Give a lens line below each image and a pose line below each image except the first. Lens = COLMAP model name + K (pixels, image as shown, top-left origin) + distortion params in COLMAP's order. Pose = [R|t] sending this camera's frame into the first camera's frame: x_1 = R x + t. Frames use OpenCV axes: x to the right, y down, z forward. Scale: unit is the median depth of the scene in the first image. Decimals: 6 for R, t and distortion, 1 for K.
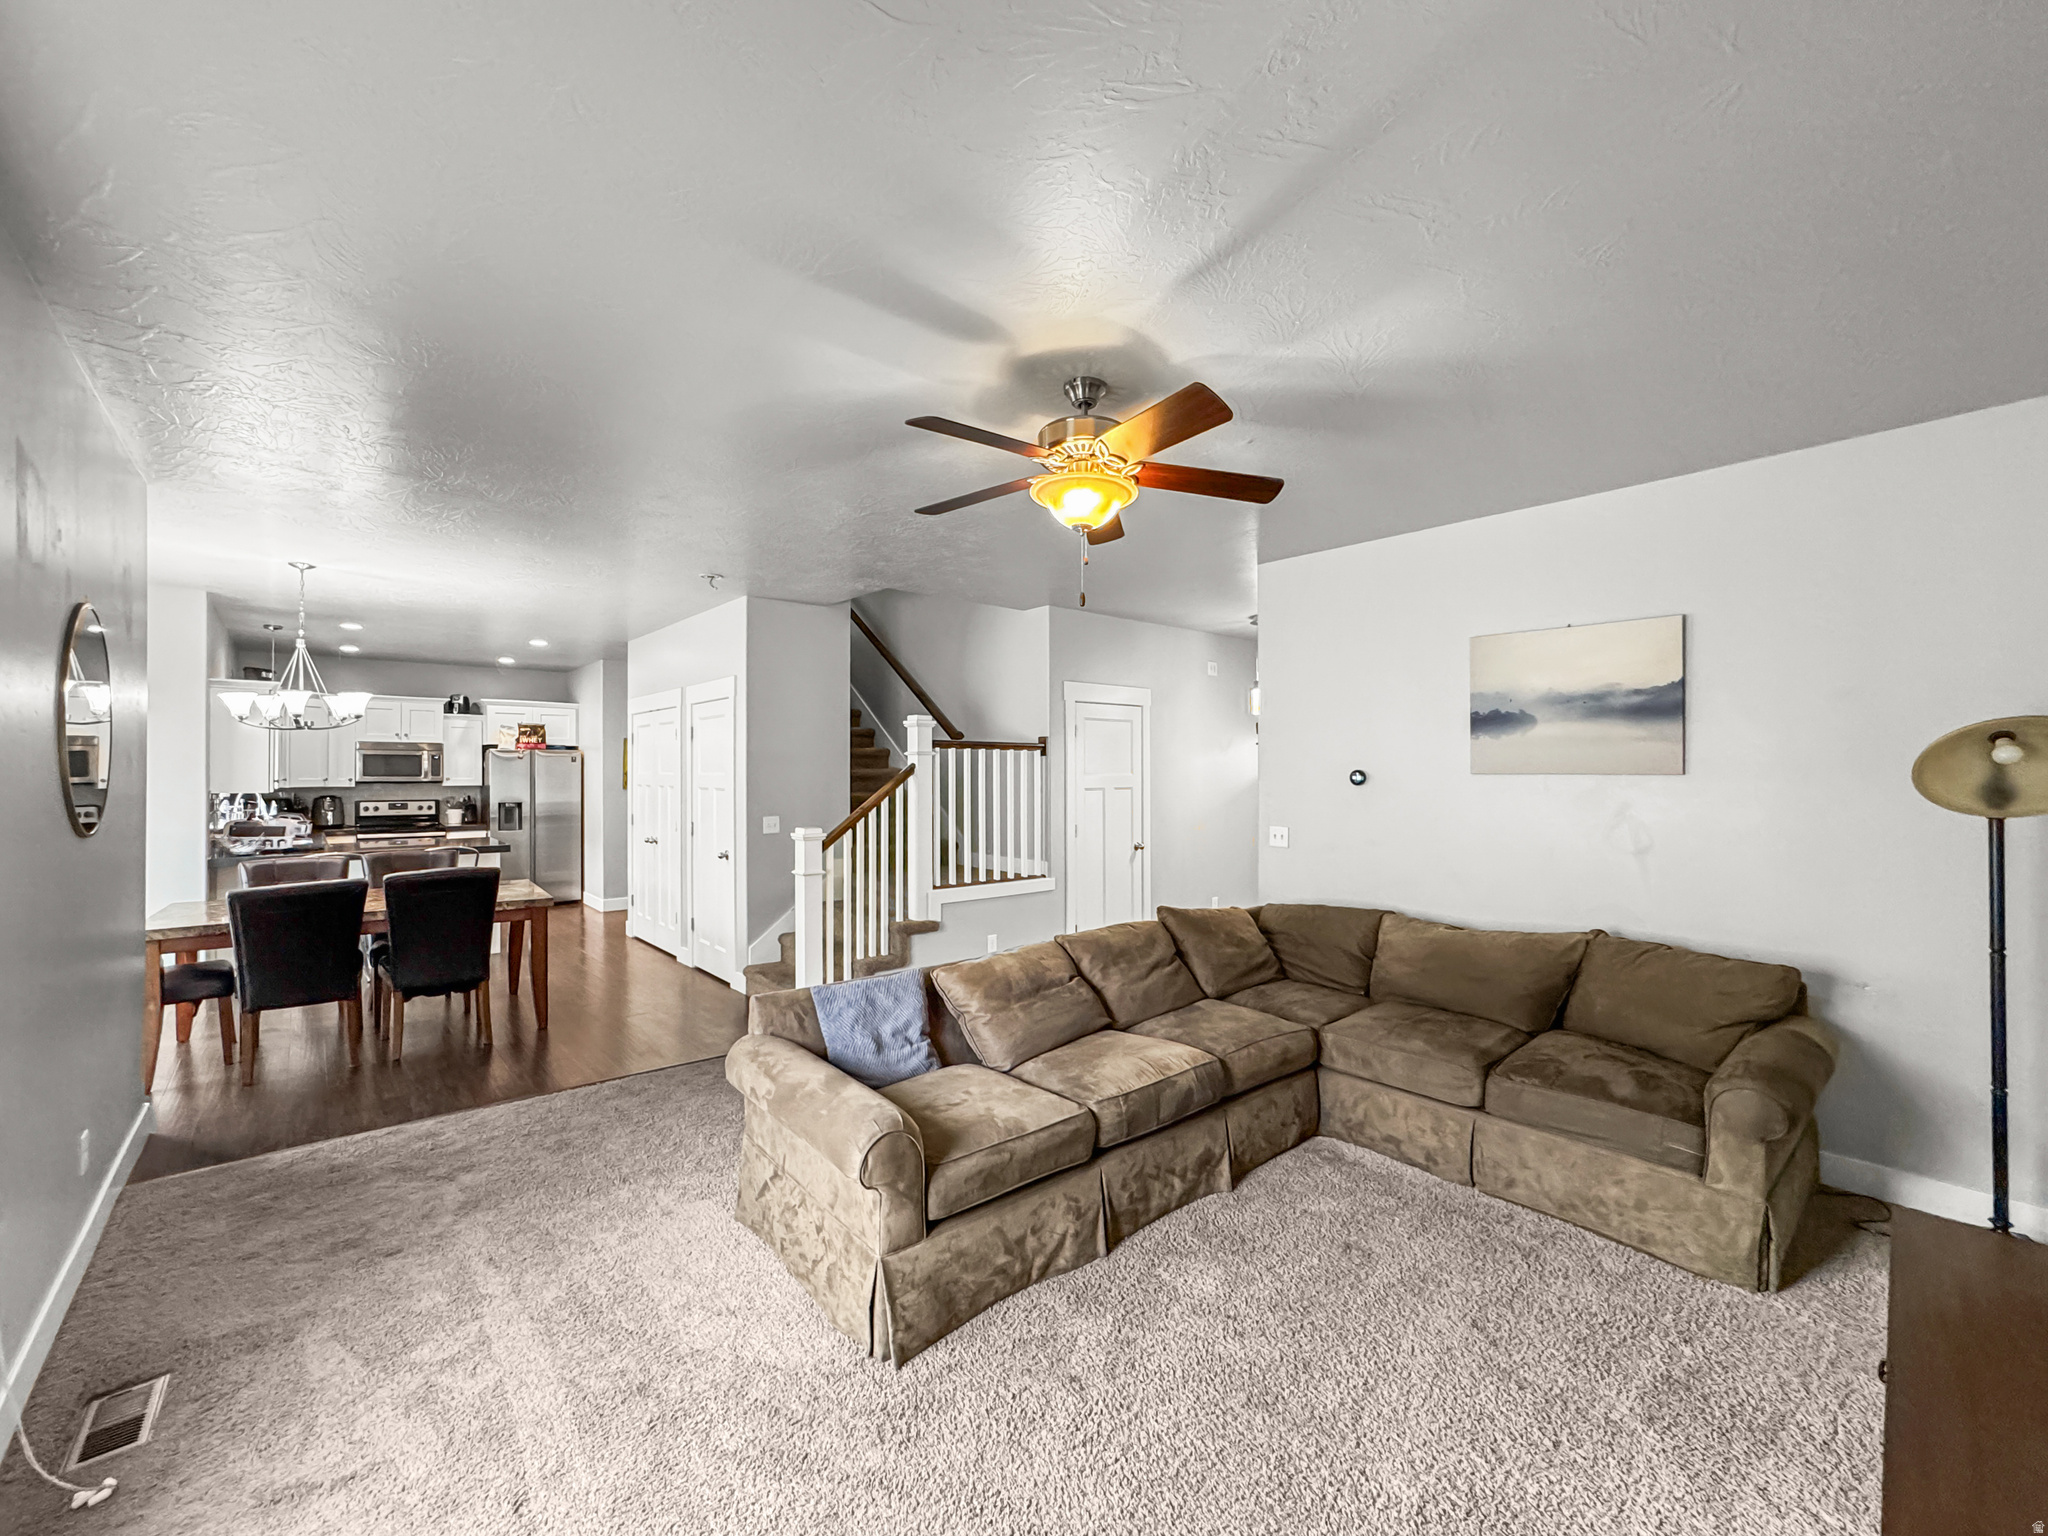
lens RADIAL K [[842.1, 0, 1021.3], [0, 842.1, 766.8], [0, 0, 1]] dist [-0.024828, 0.009209]
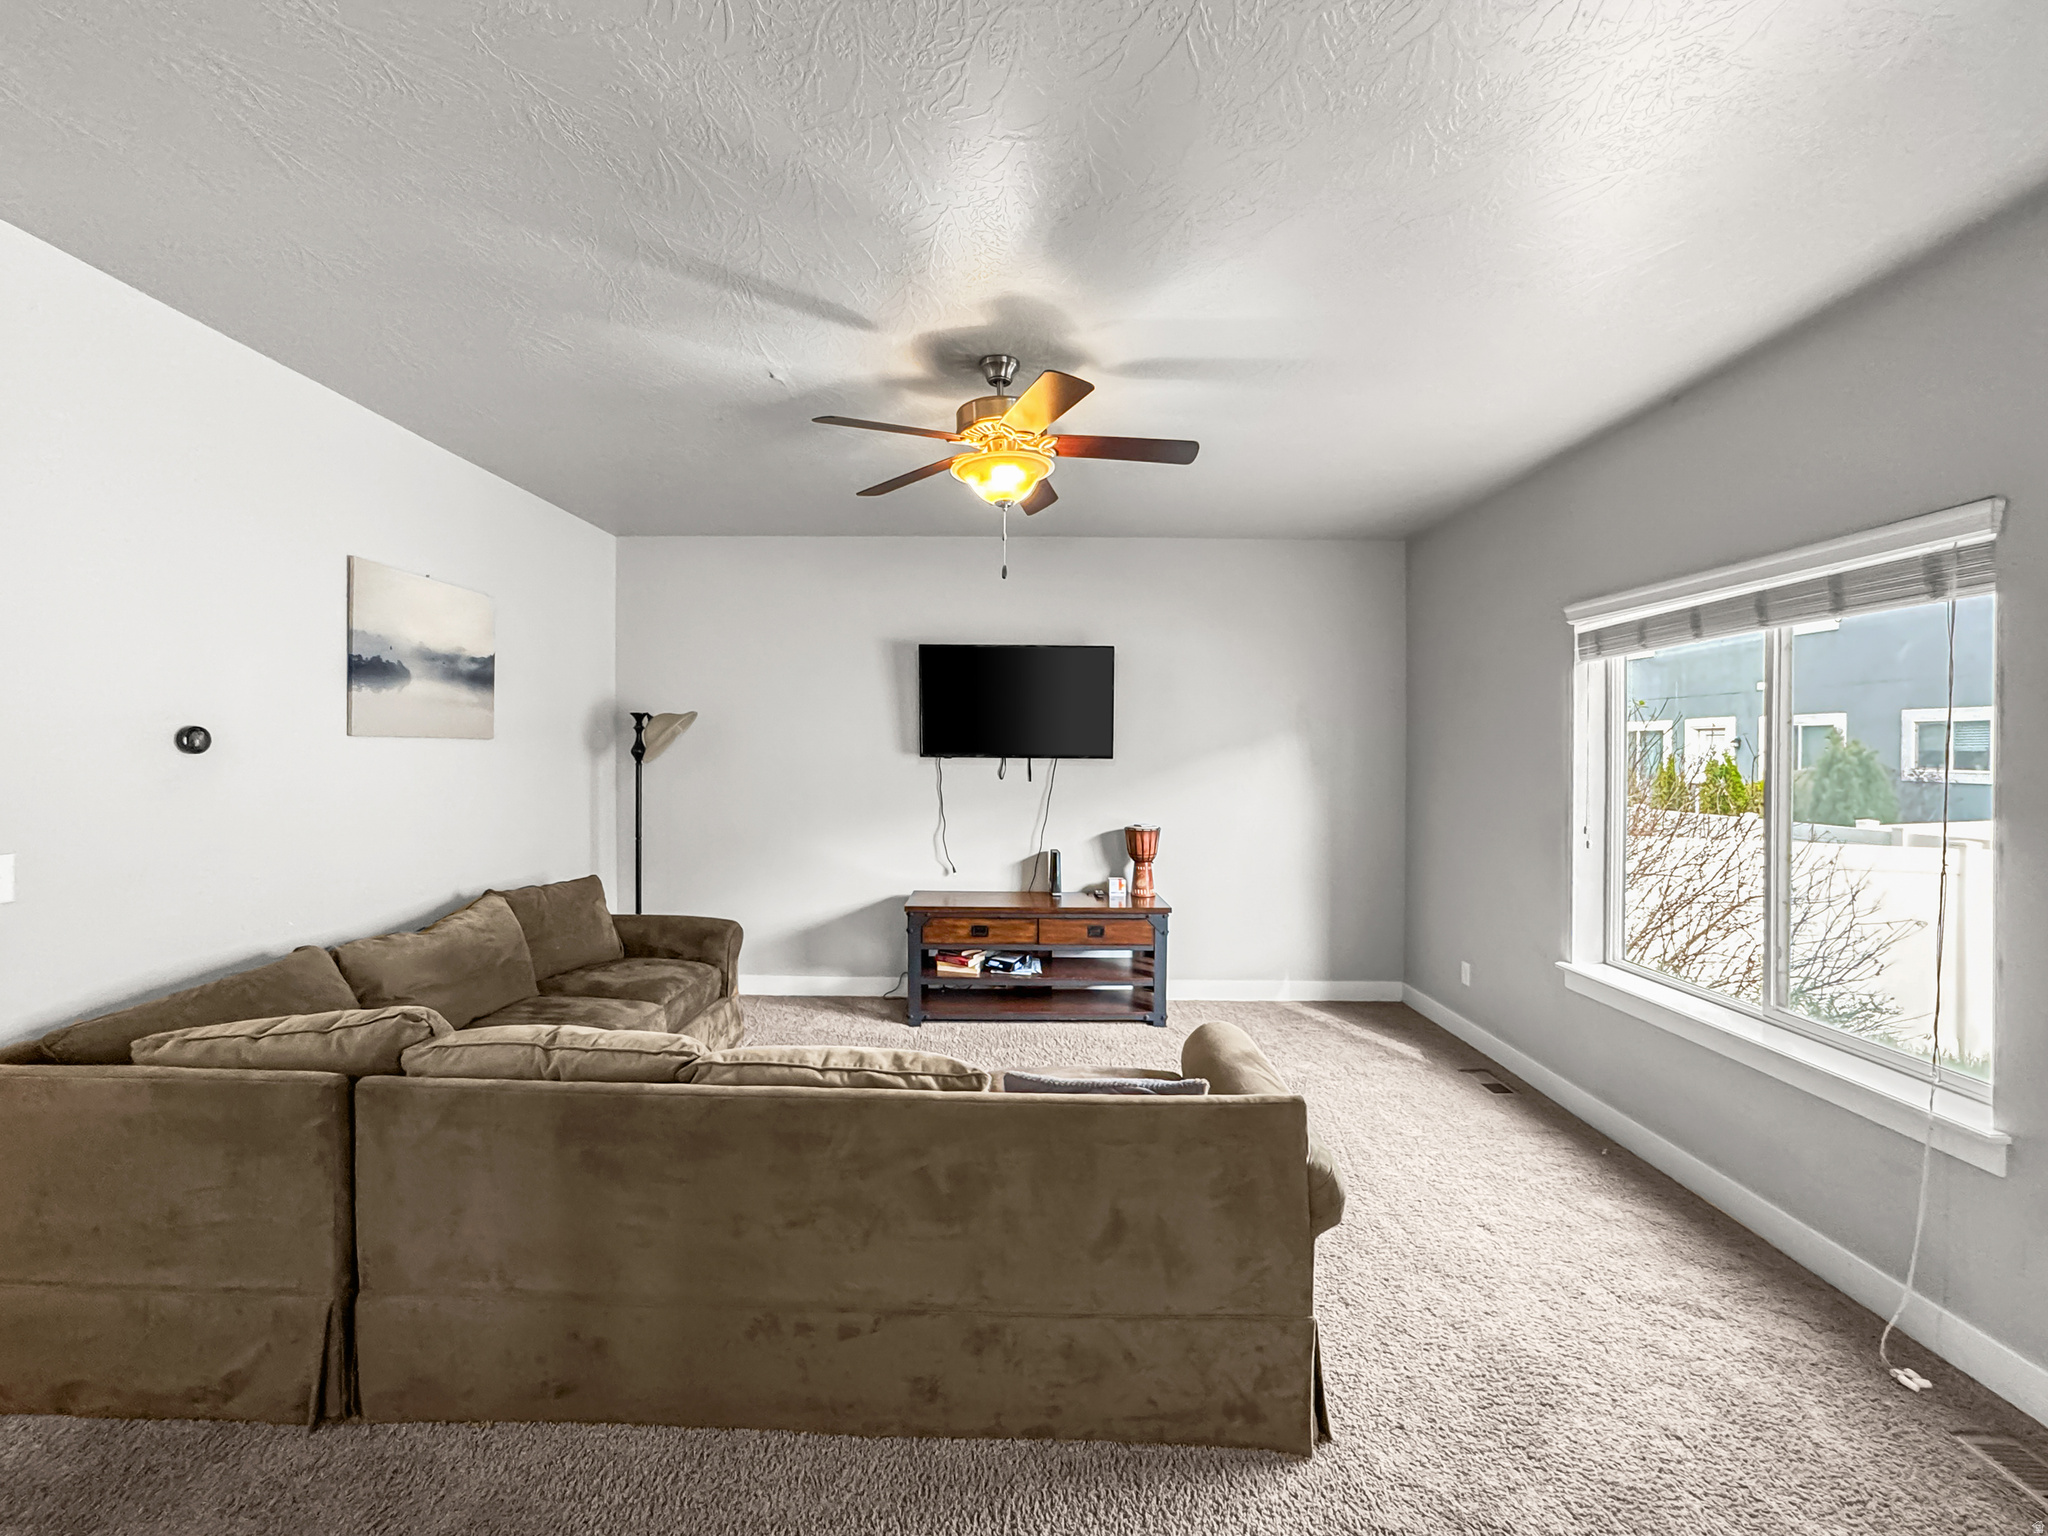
lens RADIAL K [[842.1, 0, 1023.9], [0, 842.1, 757.6], [0, 0, 1]] dist [-0.024828, 0.009209]
pose [[-0.758072, -0.006754, 0.652136, -0.435911], [-0.003350, 0.999974, 0.006463, 0.022342], [-0.652162, 0.002714, -0.758075, 1.212946]]
